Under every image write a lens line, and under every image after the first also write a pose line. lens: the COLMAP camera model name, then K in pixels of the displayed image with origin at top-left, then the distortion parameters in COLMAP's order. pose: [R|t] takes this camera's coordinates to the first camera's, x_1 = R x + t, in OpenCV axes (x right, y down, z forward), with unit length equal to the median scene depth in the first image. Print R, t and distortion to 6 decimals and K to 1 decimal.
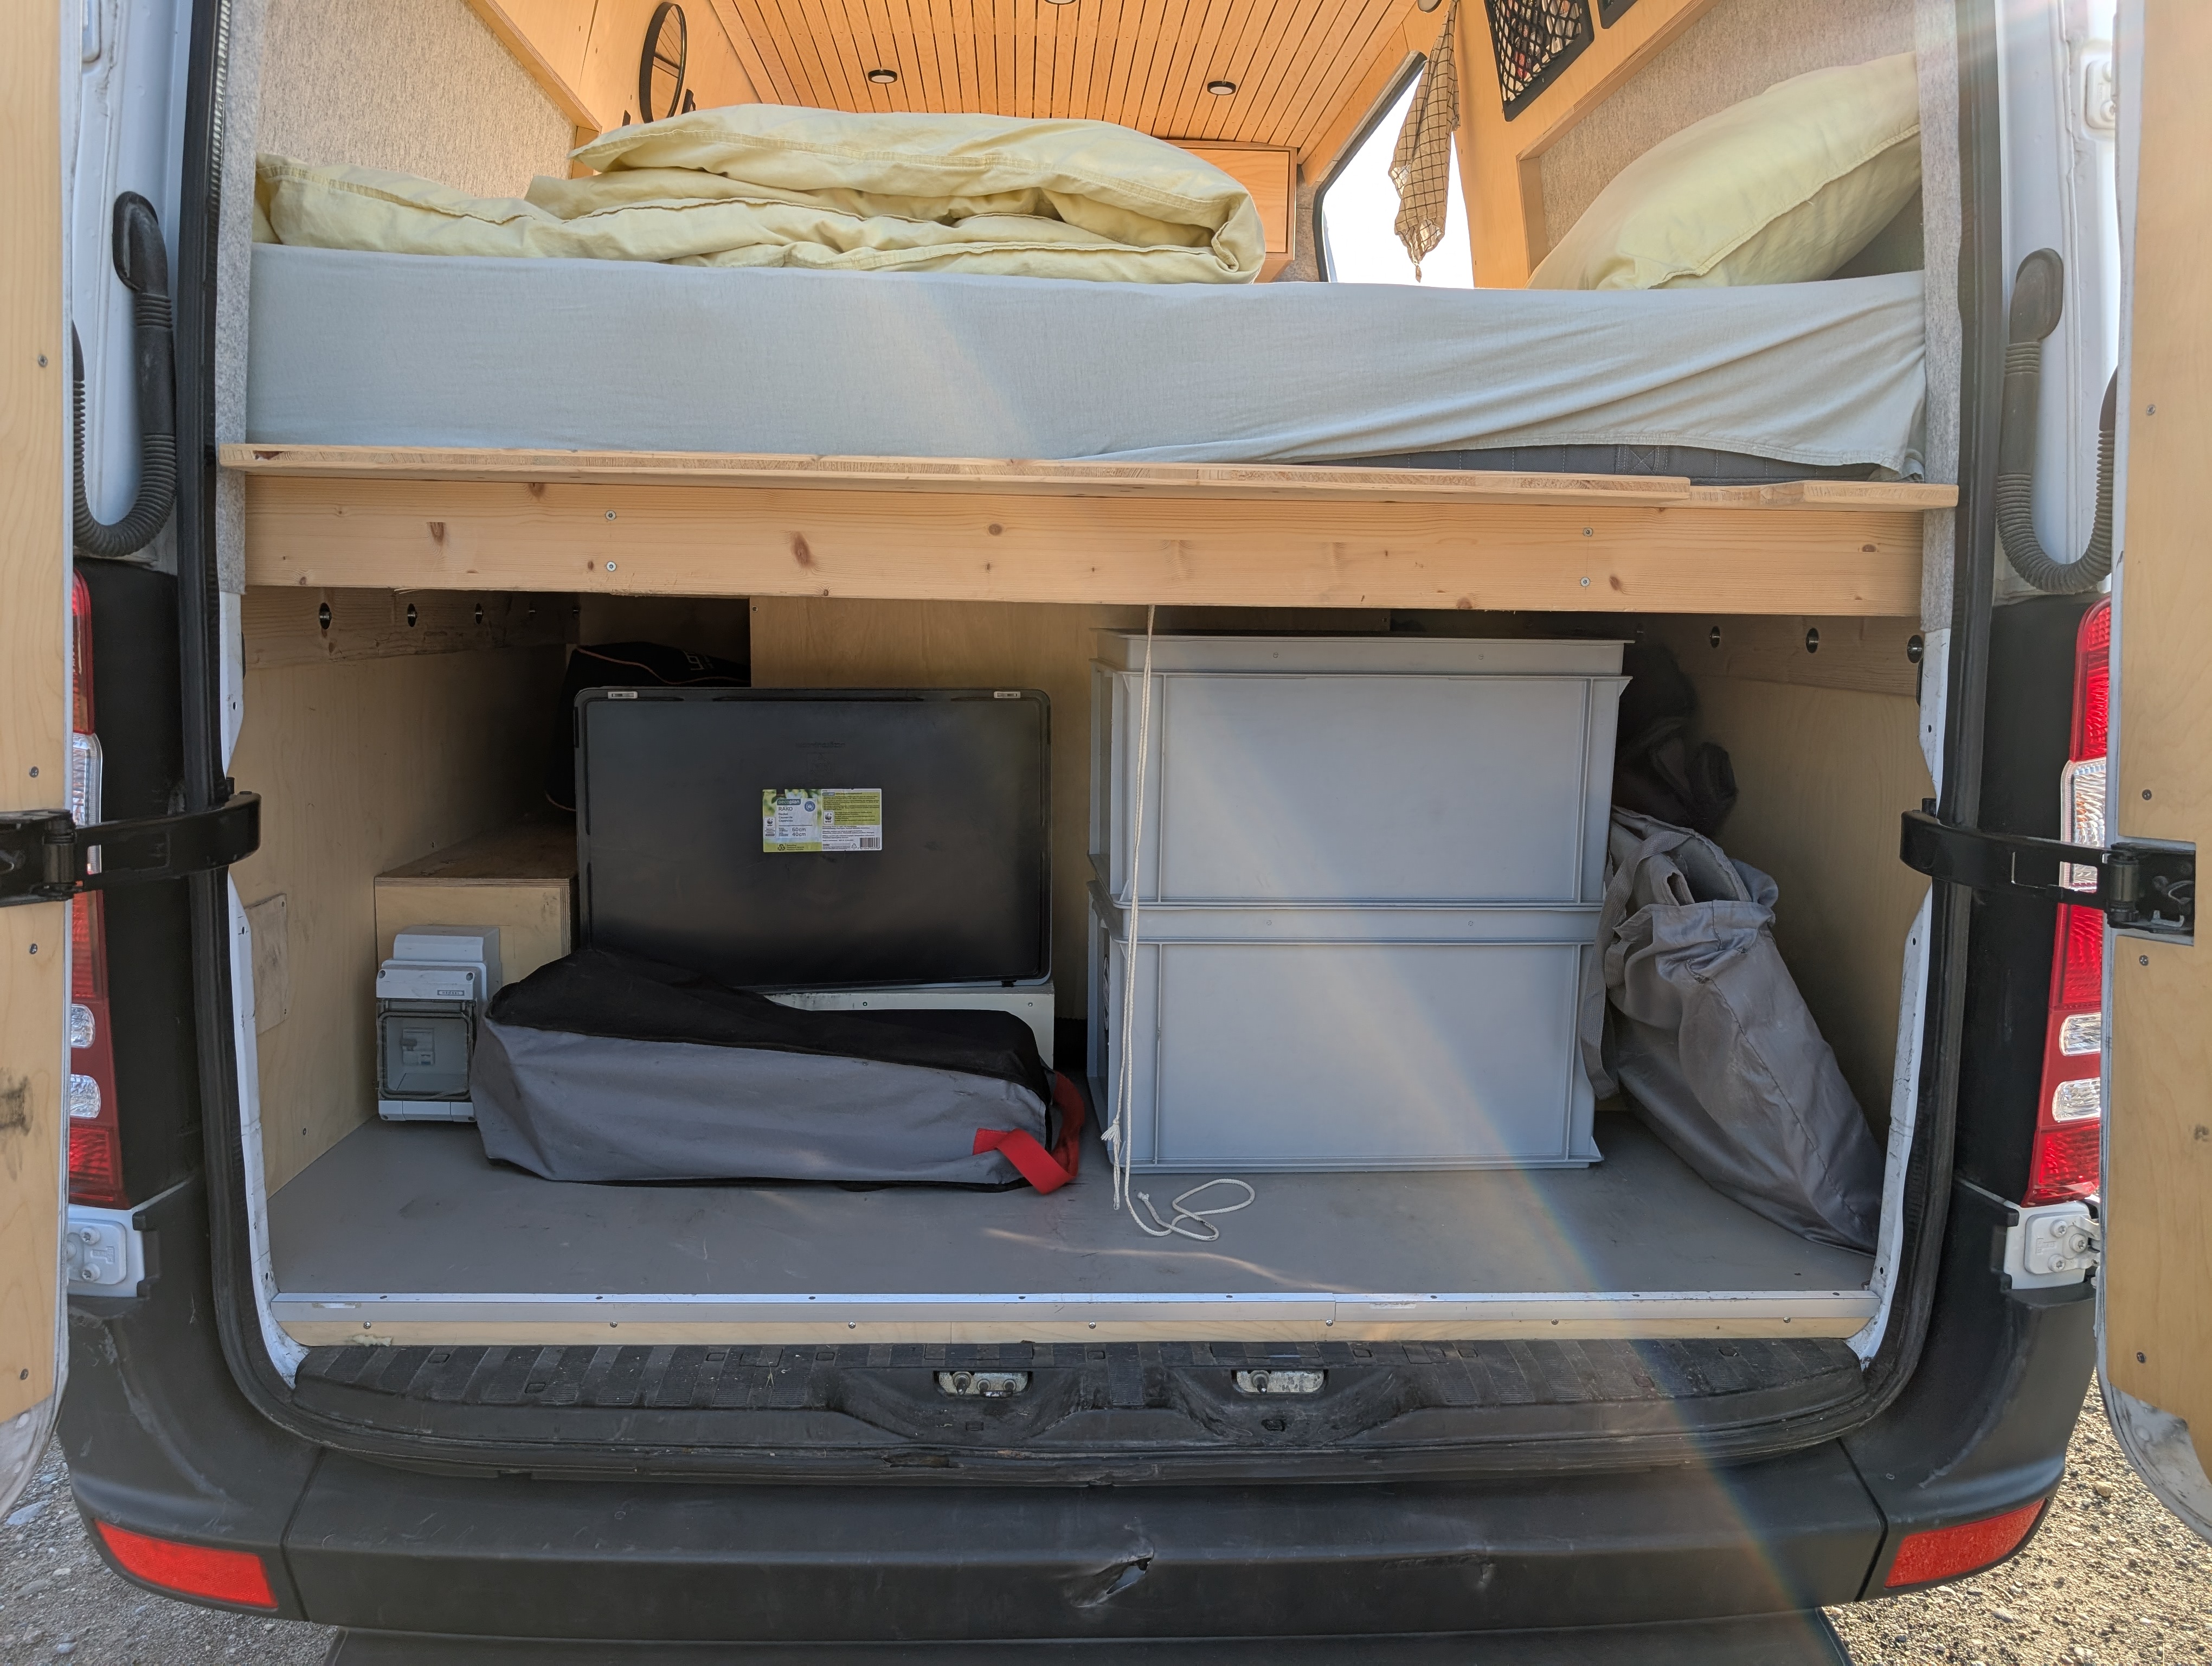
lens RADIAL K [[1576.6, 0, 1079.4], [0, 1576.6, 814.4], [0, 0, 1]] dist [0.010606, -0.014145]
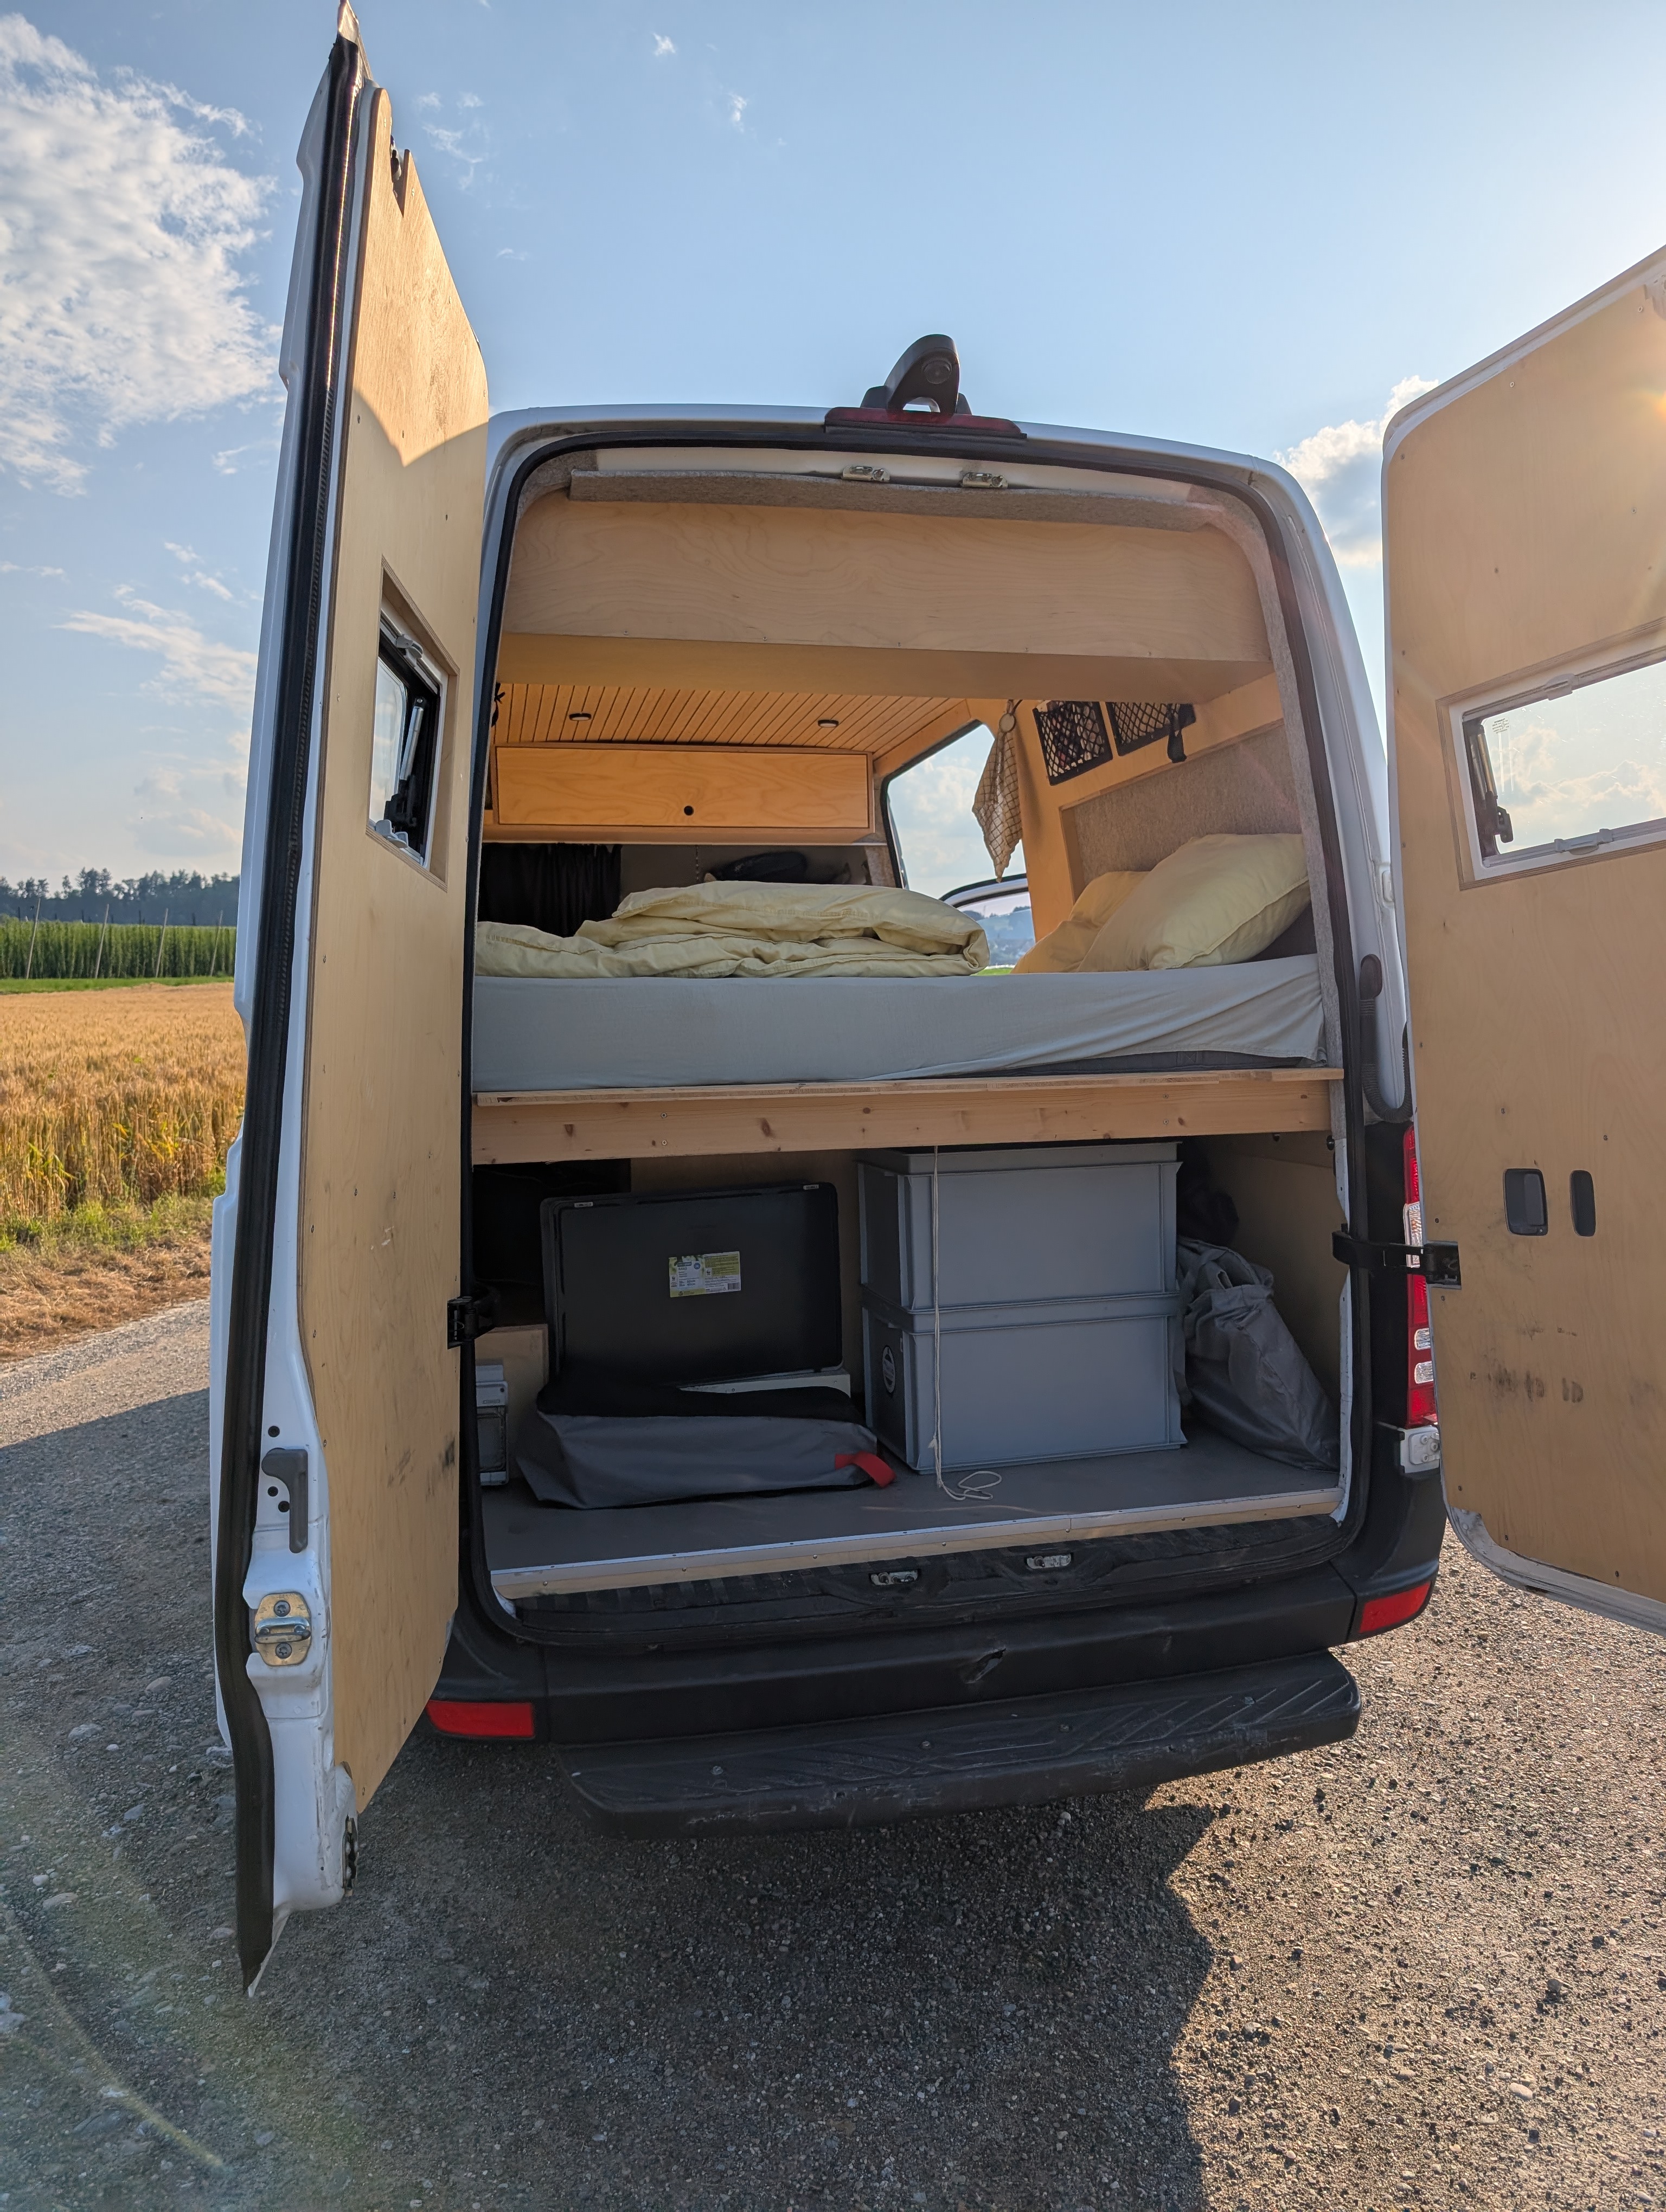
lens RADIAL K [[1576.6, 0, 838.9], [0, 1576.6, 1105.0], [0, 0, 1]] dist [0.010606, -0.014145]
pose [[0.981717, -0.049270, 0.183858, -0.413844], [0.064488, 0.994887, -0.077726, -0.045132], [-0.179089, 0.088162, 0.979875, -0.790082]]
